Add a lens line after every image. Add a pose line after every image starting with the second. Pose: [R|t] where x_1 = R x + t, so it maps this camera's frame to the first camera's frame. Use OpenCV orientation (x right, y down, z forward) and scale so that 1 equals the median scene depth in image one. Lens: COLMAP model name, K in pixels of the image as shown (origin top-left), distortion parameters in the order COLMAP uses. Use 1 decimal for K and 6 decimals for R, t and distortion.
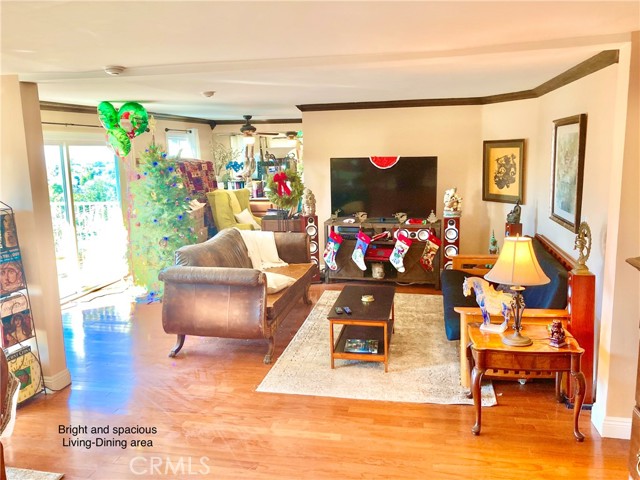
lens RADIAL K [[532.1, 0, 319.8], [0, 532.1, 239.4], [0, 0, 1]] dist [0.003909, 0.001540]
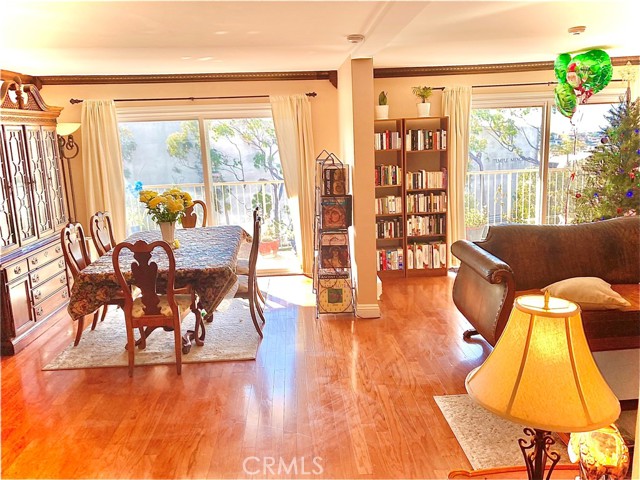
lens RADIAL K [[532.1, 0, 320.7], [0, 532.1, 238.1], [0, 0, 1]] dist [0.003909, 0.001540]
pose [[0.245944, 0.202561, -0.947882, 0.636382], [-0.119761, 0.976777, 0.177662, -0.103828], [0.961857, 0.069824, 0.264492, 0.609234]]
